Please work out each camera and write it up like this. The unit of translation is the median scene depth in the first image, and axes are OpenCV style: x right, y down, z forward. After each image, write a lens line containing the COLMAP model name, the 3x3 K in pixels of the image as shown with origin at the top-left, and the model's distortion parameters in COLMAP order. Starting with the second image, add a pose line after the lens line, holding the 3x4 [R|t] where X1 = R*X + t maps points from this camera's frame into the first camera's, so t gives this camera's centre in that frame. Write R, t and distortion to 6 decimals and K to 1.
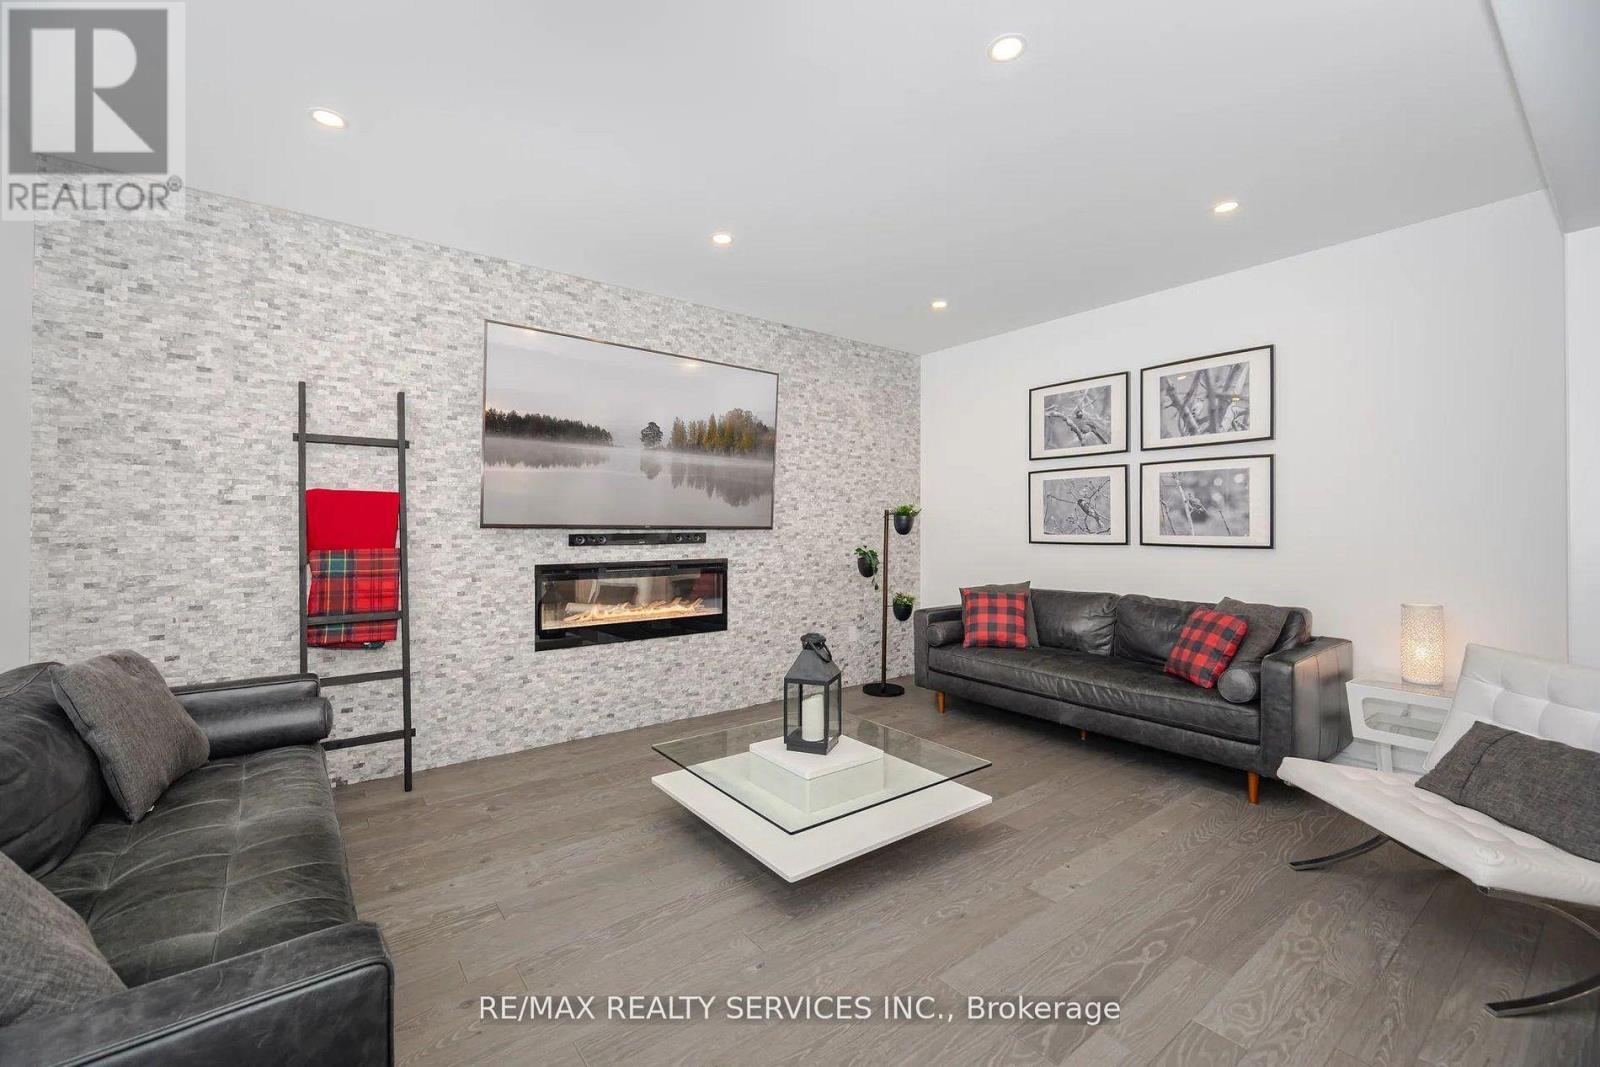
lens RADIAL K [[655.2, 0, 816.3], [0, 655.2, 526.6], [0, 0, 1]] dist [-0.002491, -0.000254]
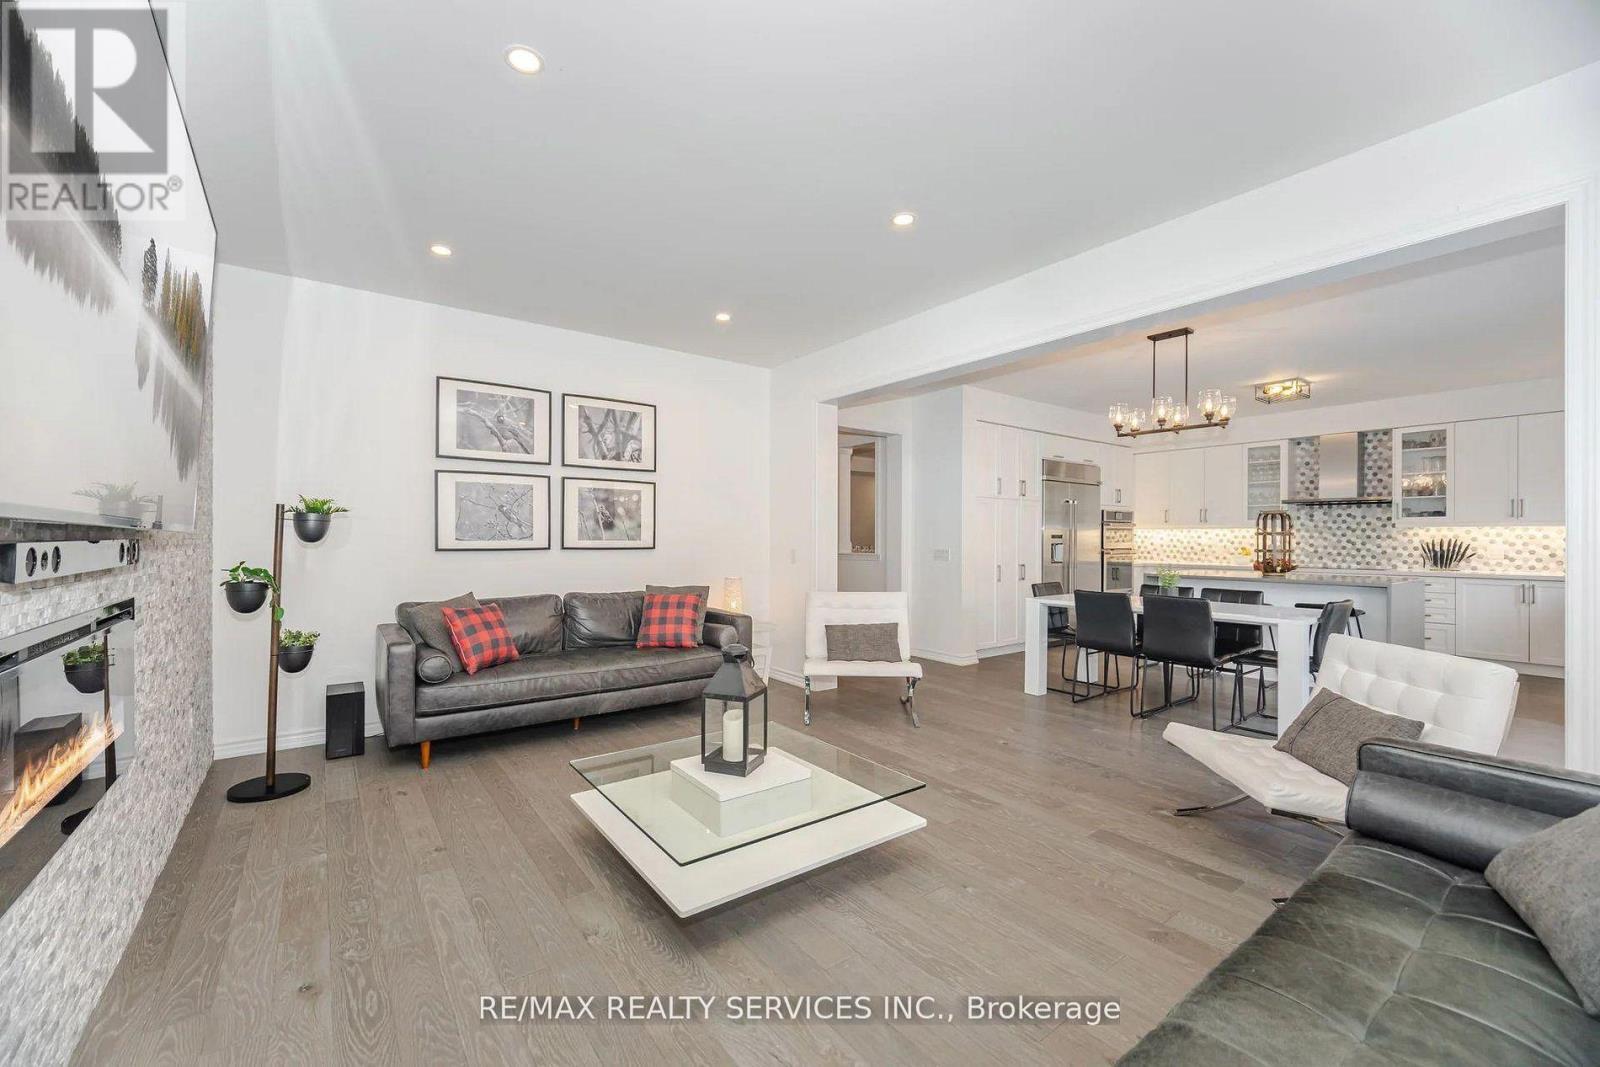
lens RADIAL K [[655.2, 0, 774.9], [0, 655.2, 538.0], [0, 0, 1]] dist [-0.002491, -0.000254]
pose [[0.046814, -0.000311, 0.998904, -0.680790], [-0.002835, 0.999996, 0.000444, 0.007902], [-0.998900, -0.002852, 0.046813, 0.647070]]
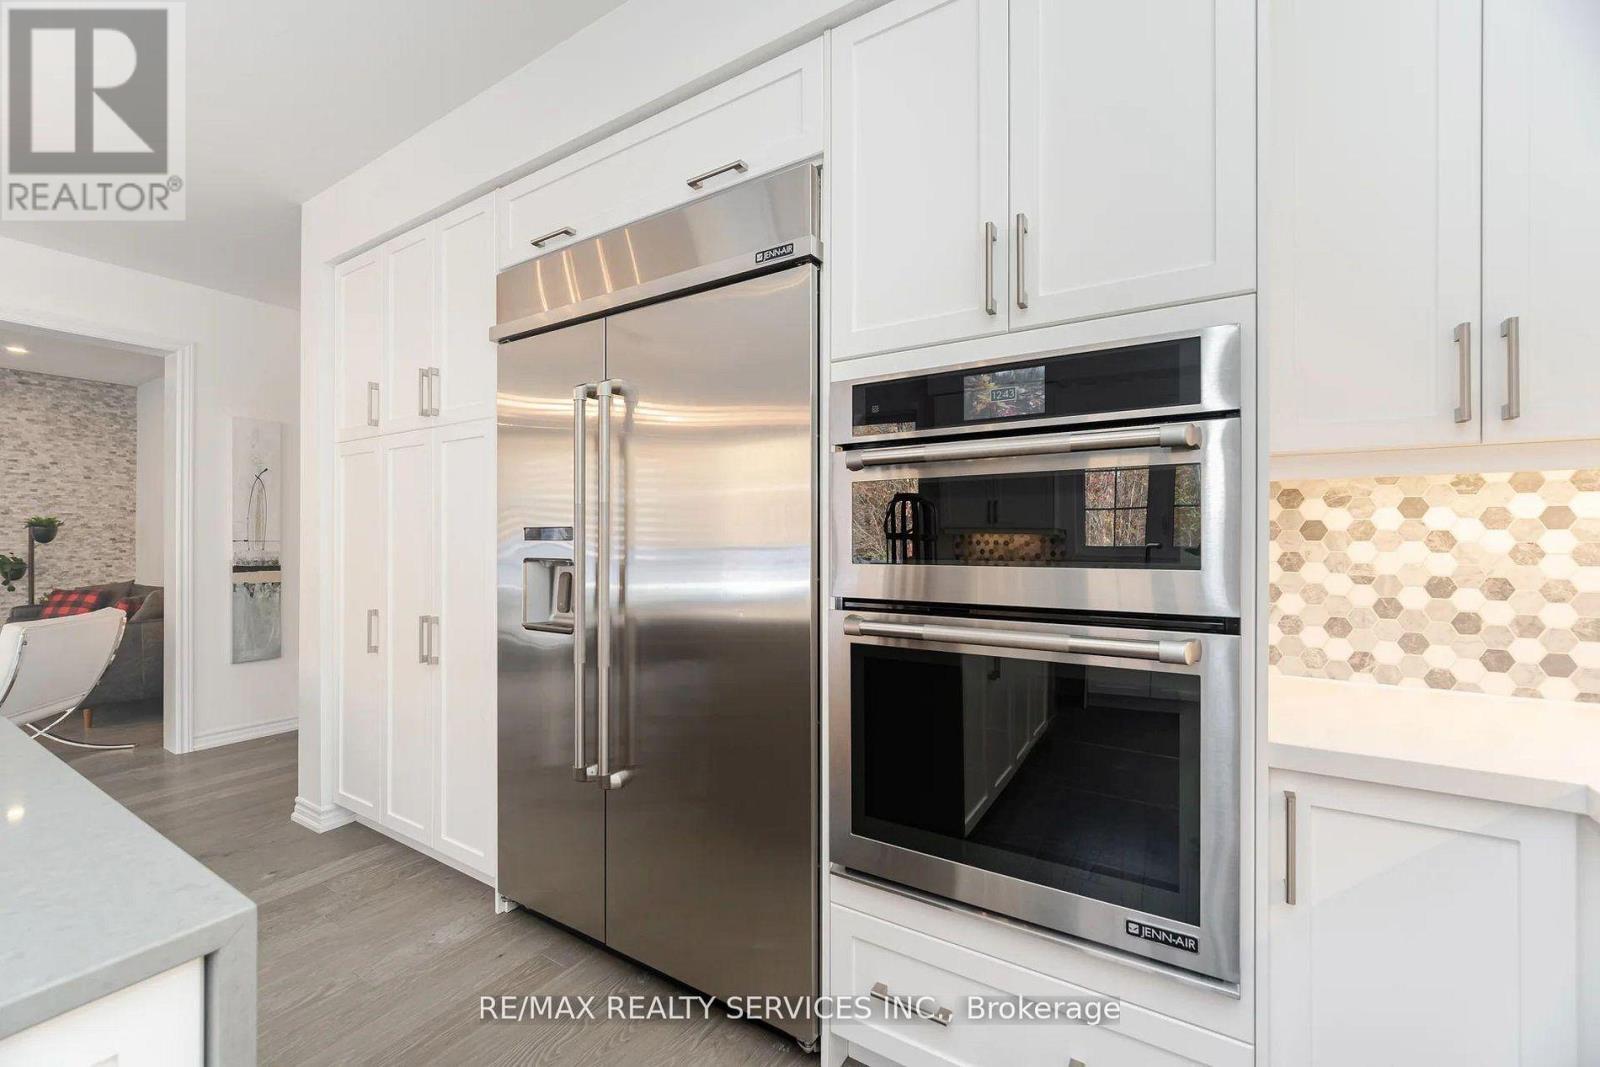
lens RADIAL K [[655.2, 0, 771.0], [0, 655.2, 537.9], [0, 0, 1]] dist [-0.002491, -0.000254]
pose [[0.946929, 0.003805, 0.321422, 1.279025], [-0.002056, 0.999981, -0.005780, 0.010520], [-0.321438, 0.004813, 0.946919, -0.658129]]
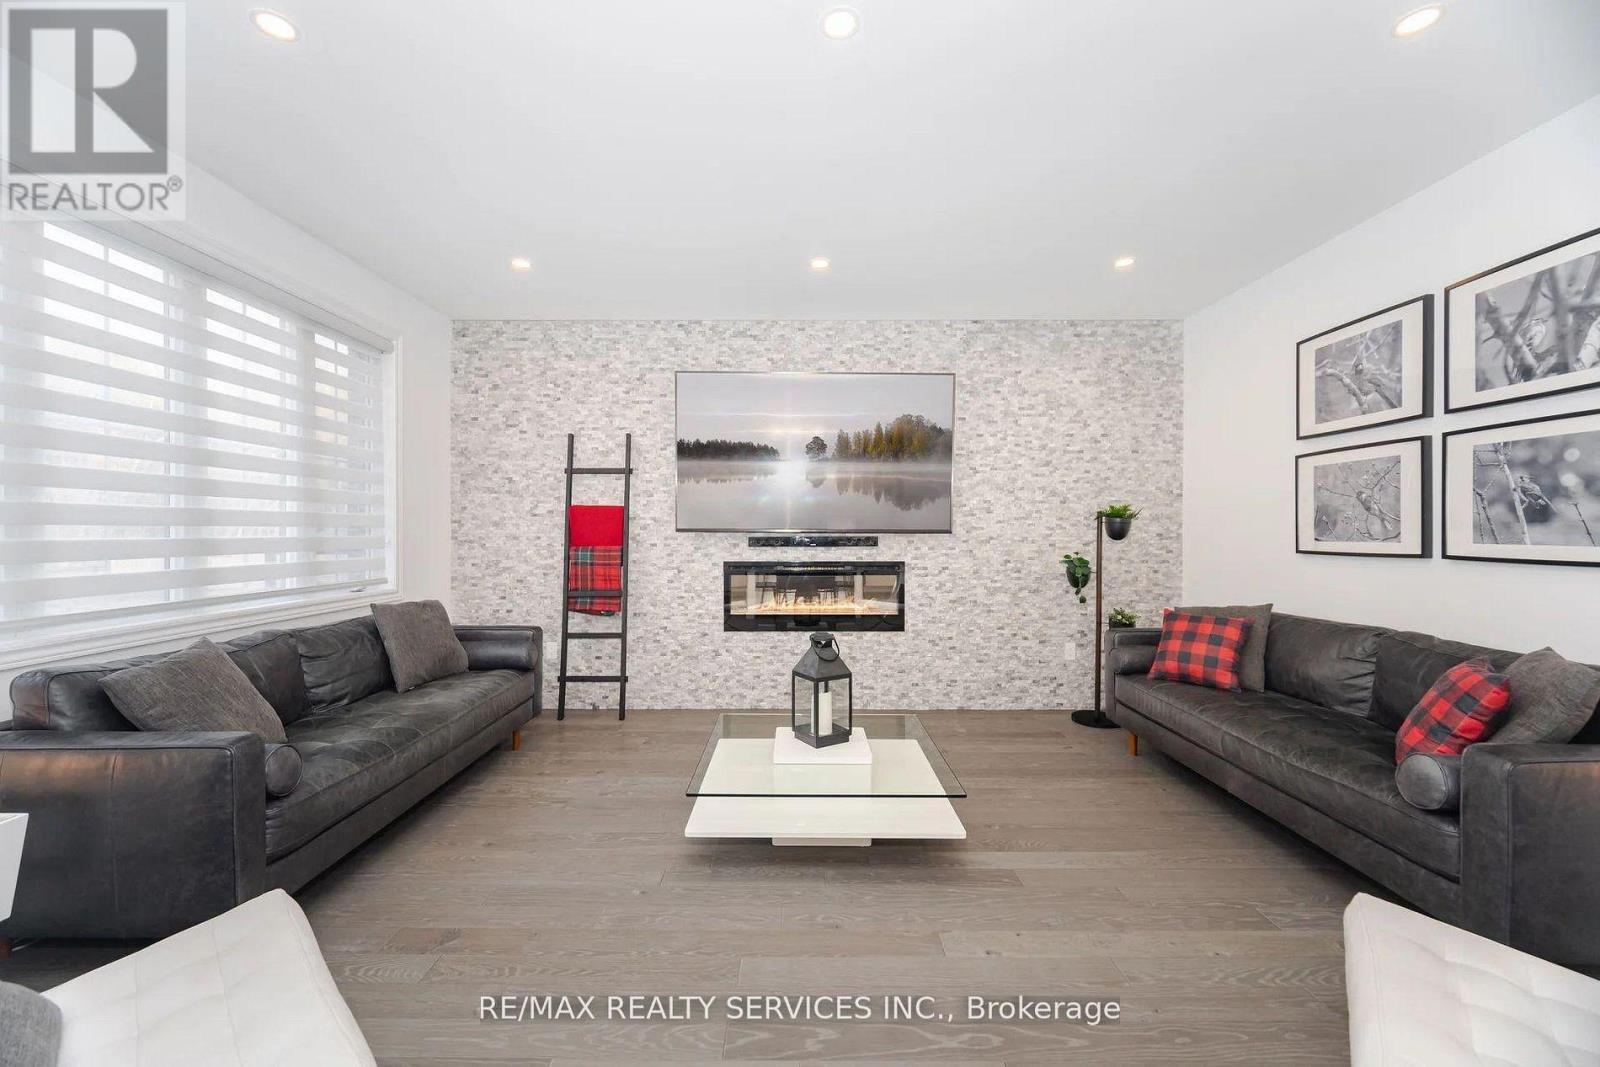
lens RADIAL K [[655.2, 0, 807.1], [0, 655.2, 536.2], [0, 0, 1]] dist [-0.002491, -0.000254]
pose [[0.793974, 0.004746, -0.607934, 0.430893], [0.000059, 0.999969, 0.007883, 0.001096], [0.607952, -0.006294, 0.793949, 0.109295]]
